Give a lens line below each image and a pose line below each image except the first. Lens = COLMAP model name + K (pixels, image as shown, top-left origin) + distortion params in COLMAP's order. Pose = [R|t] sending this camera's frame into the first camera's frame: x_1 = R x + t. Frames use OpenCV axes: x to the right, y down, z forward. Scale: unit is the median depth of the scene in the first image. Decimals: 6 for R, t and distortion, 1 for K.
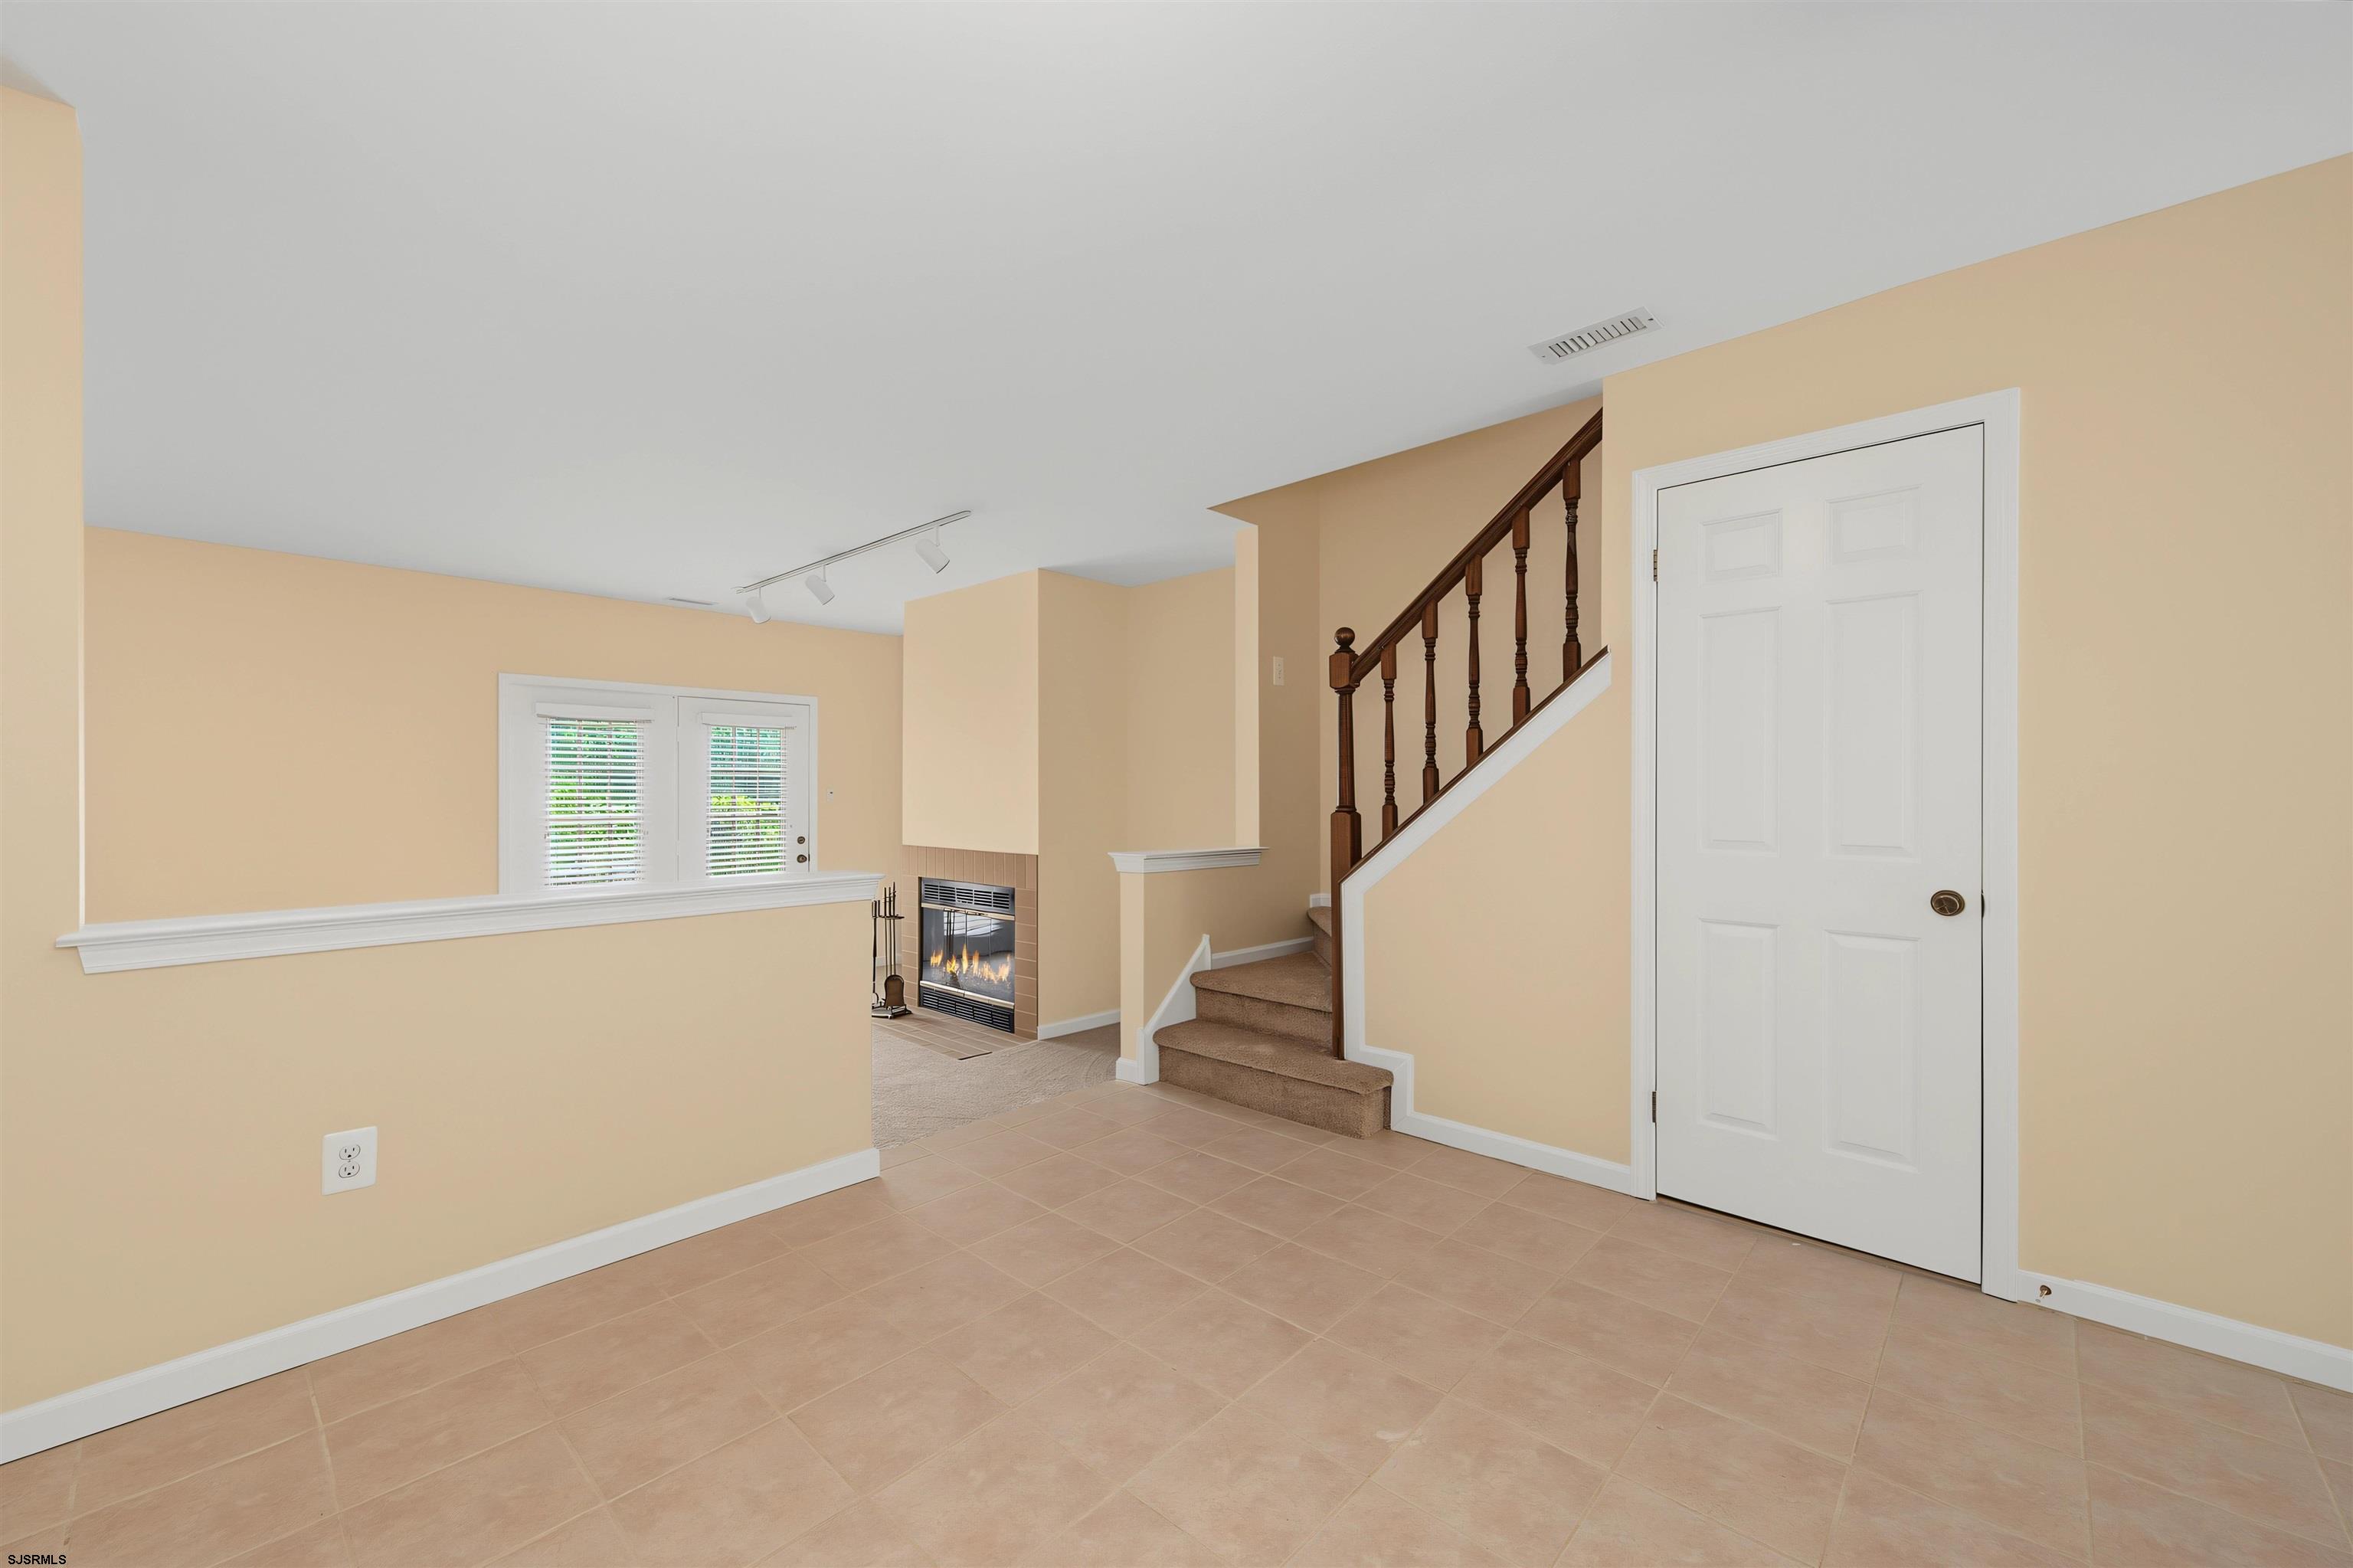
lens RADIAL K [[923.2, 0, 1166.5], [0, 923.2, 787.3], [0, 0, 1]] dist [0.006193, -0.001662]
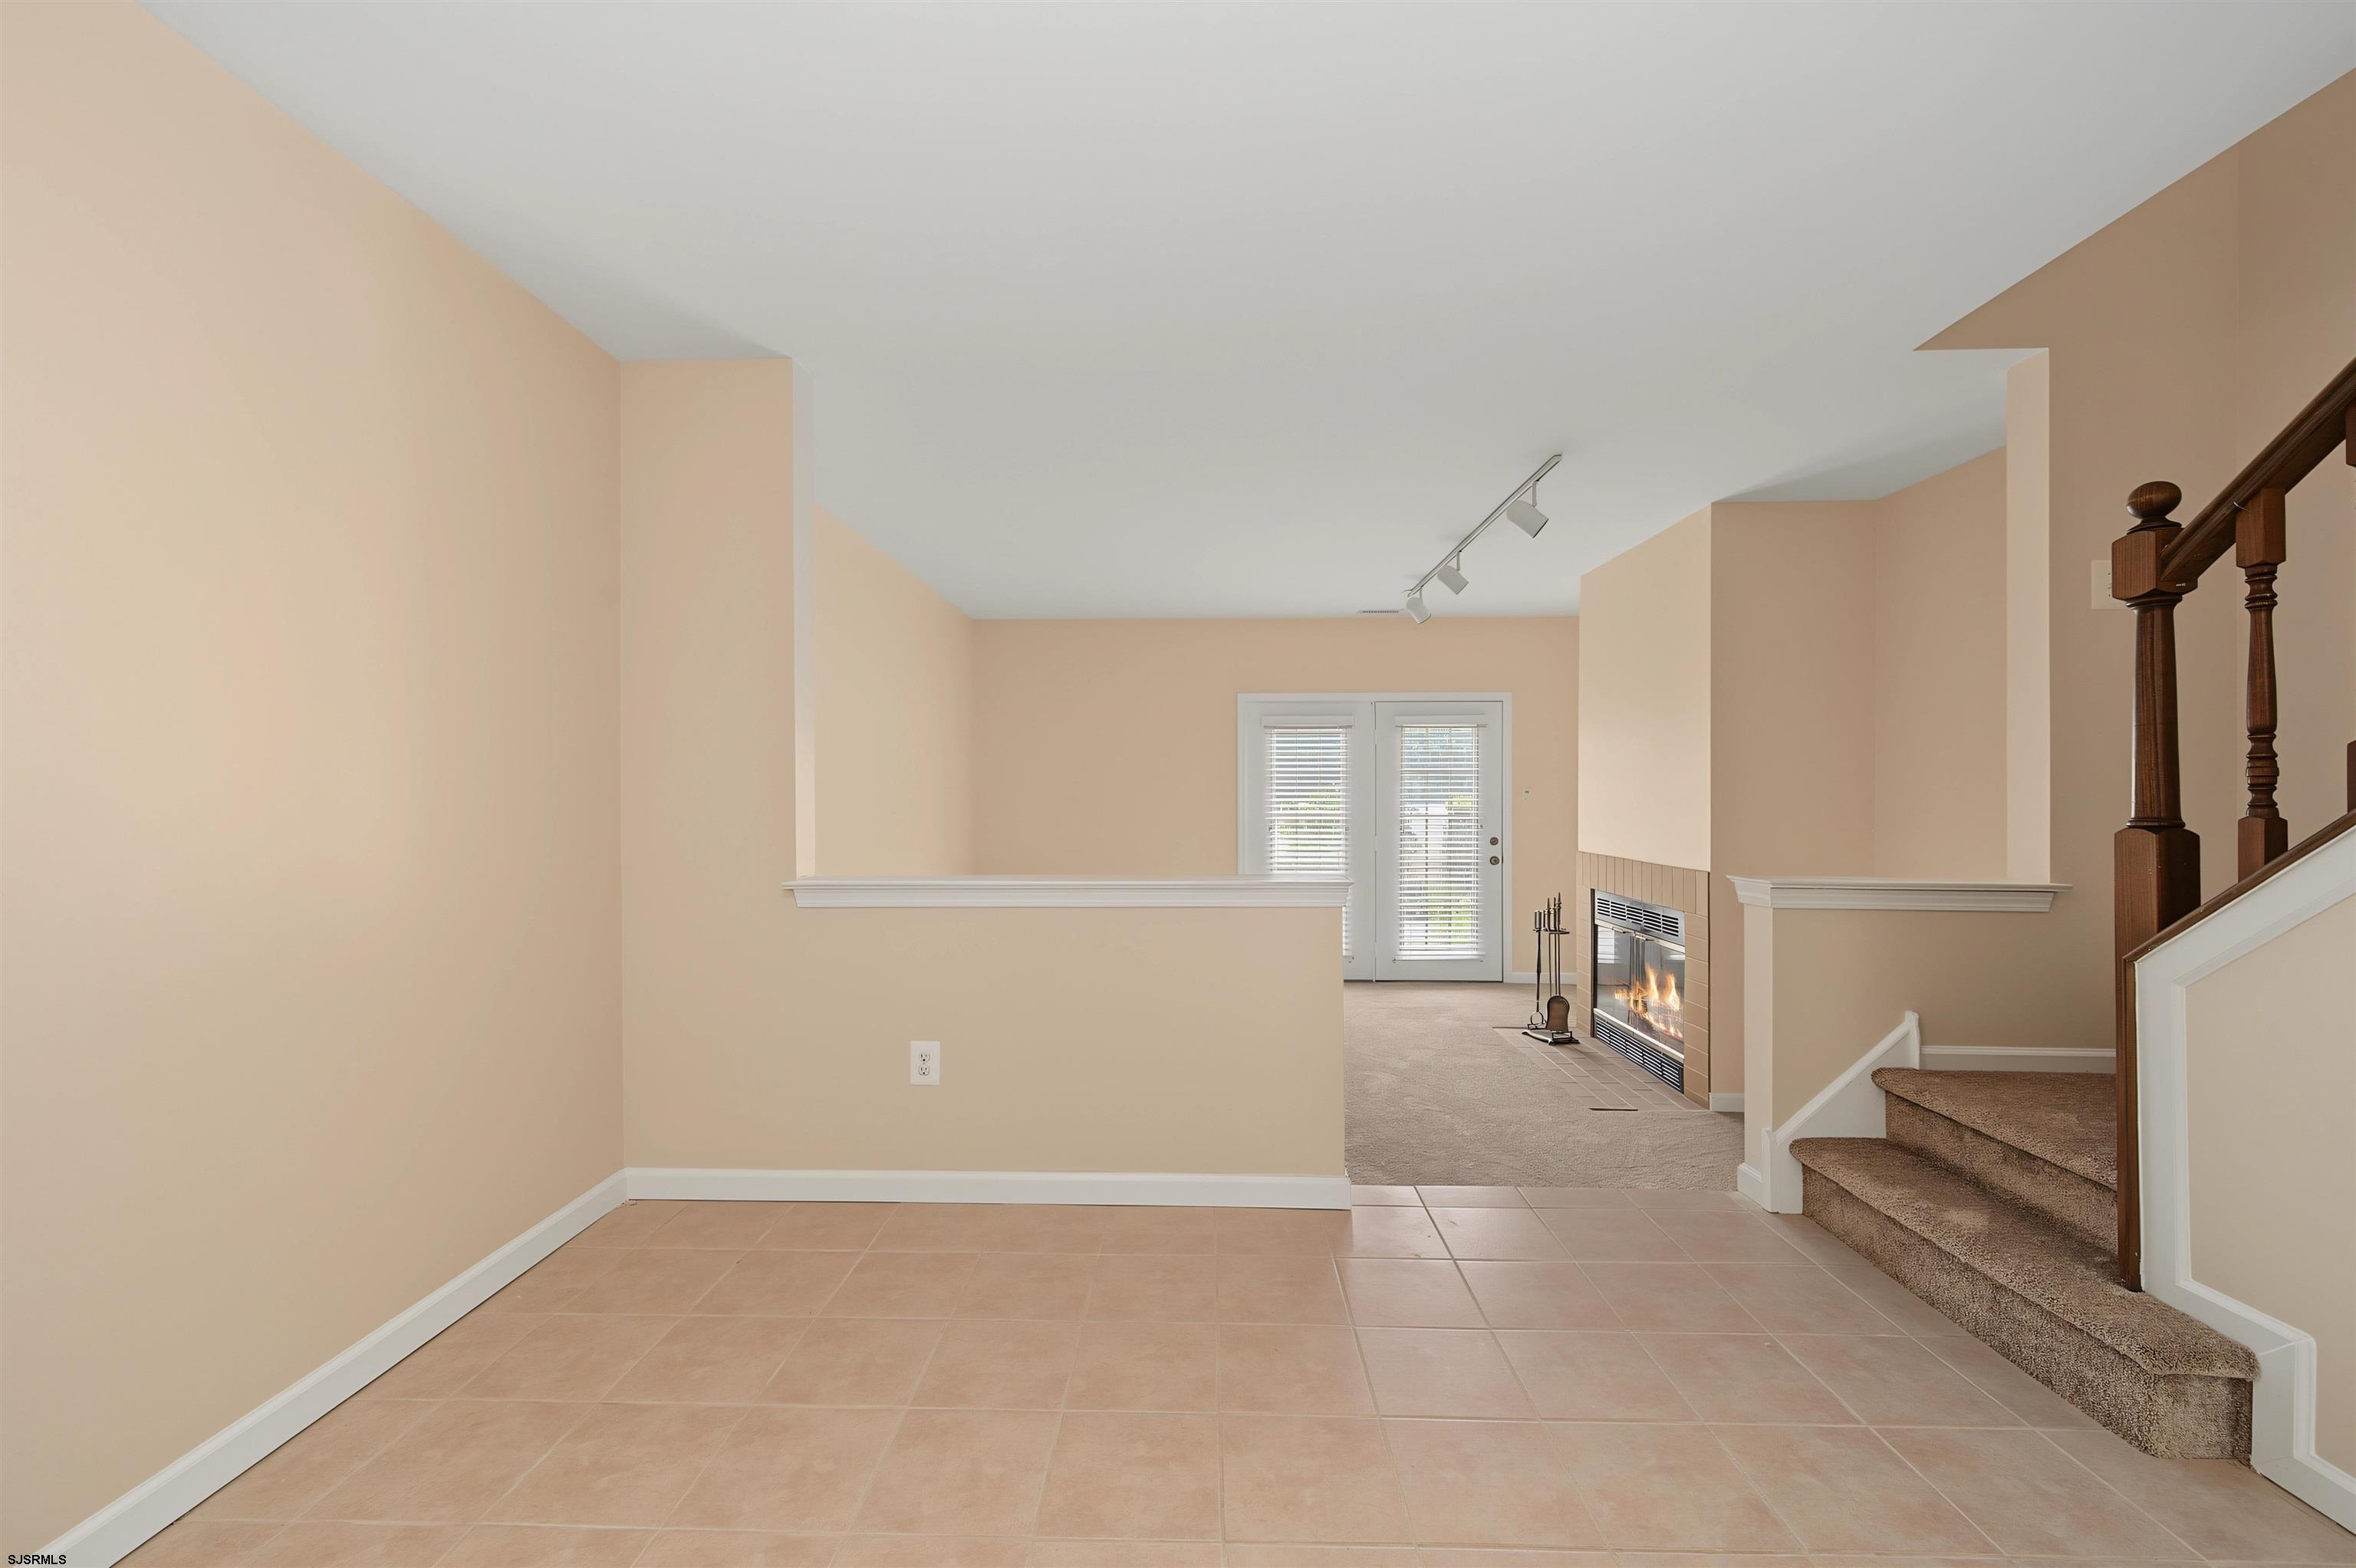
lens RADIAL K [[924.2, 0, 1173.8], [0, 924.2, 790.2], [0, 0, 1]] dist [0.006193, -0.001662]
pose [[0.664187, -0.001514, -0.747565, 0.207250], [0.004032, 0.999991, 0.001557, 0.001411], [0.747555, -0.004049, 0.664187, 0.209364]]
